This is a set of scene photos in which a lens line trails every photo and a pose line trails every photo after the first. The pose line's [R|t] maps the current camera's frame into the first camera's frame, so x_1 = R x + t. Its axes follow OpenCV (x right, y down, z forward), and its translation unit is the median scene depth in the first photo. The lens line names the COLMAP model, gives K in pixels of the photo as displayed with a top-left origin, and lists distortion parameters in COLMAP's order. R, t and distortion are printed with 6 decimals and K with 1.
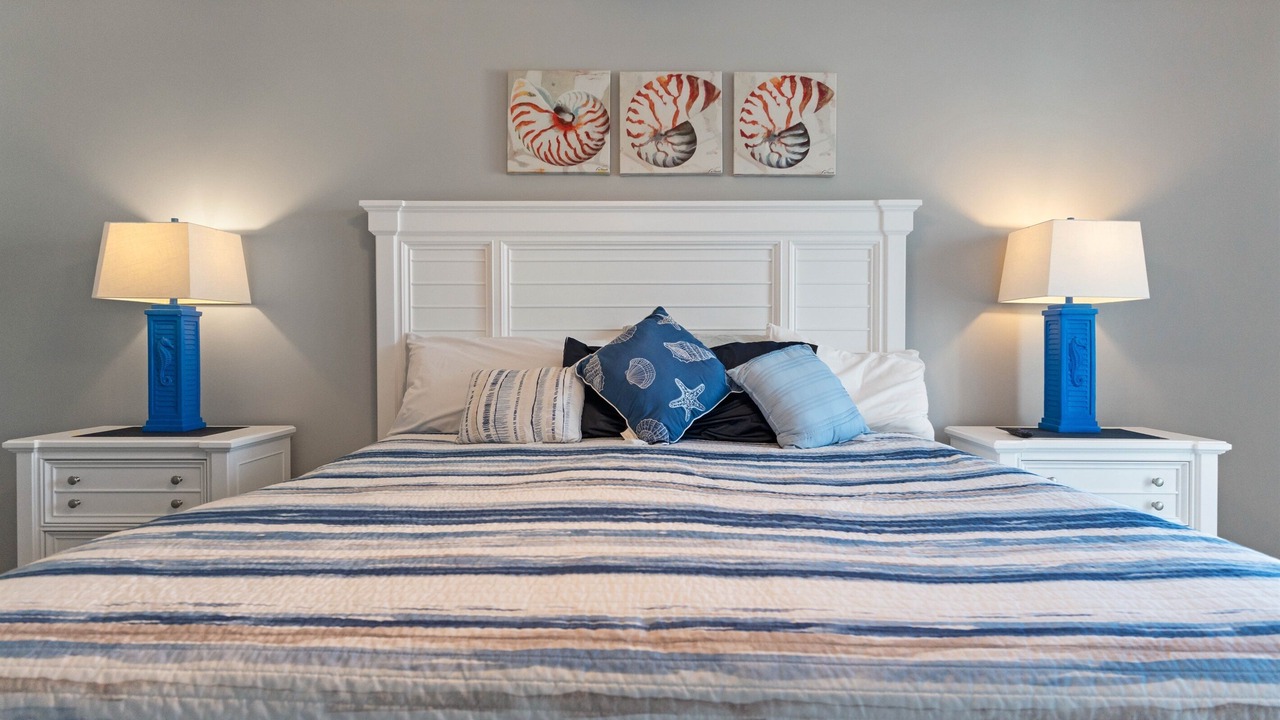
lens RADIAL K [[709.4, 0, 640.3], [0, 709.4, 344.6], [0, 0, 1]] dist [-0.001235, -0.000200]
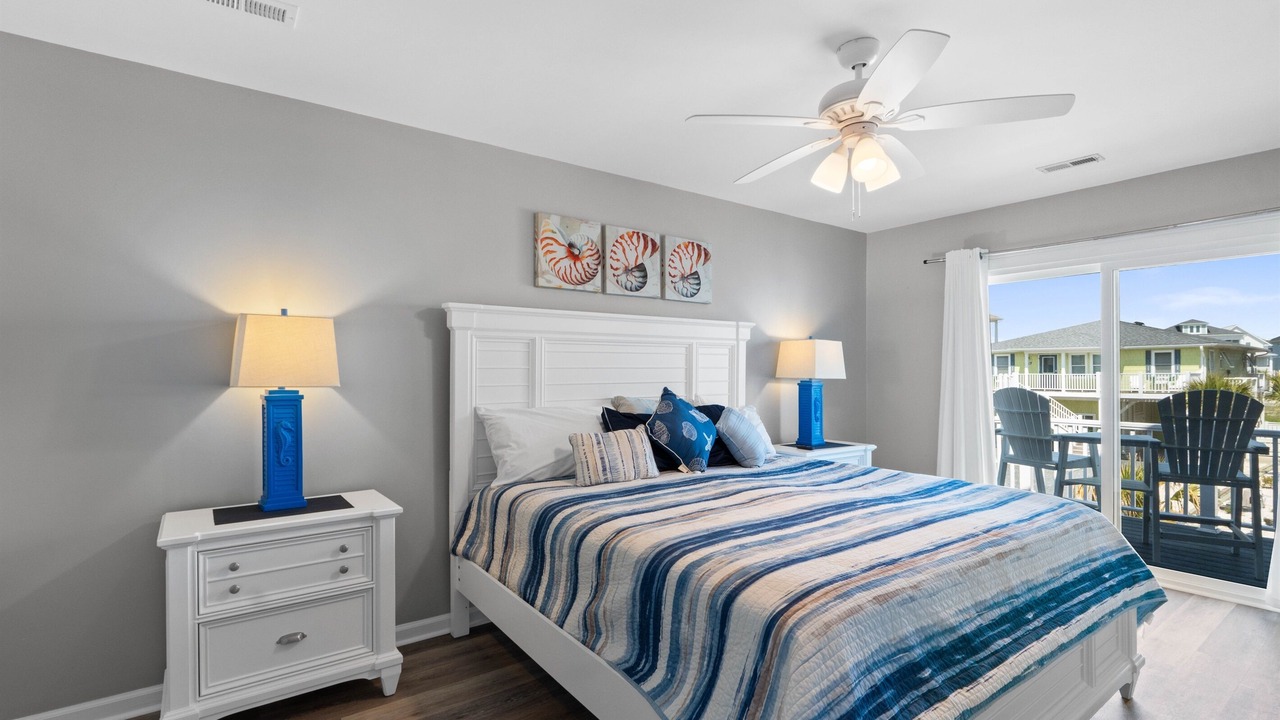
lens RADIAL K [[597.7, 0, 639.2], [0, 597.7, 365.3], [0, 0, 1]] dist [0.000335, 0.000020]
pose [[0.800276, 0.003627, 0.599621, -0.725851], [0.000391, 0.999978, -0.006570, -0.081589], [-0.599631, 0.005492, 0.800257, -0.044297]]
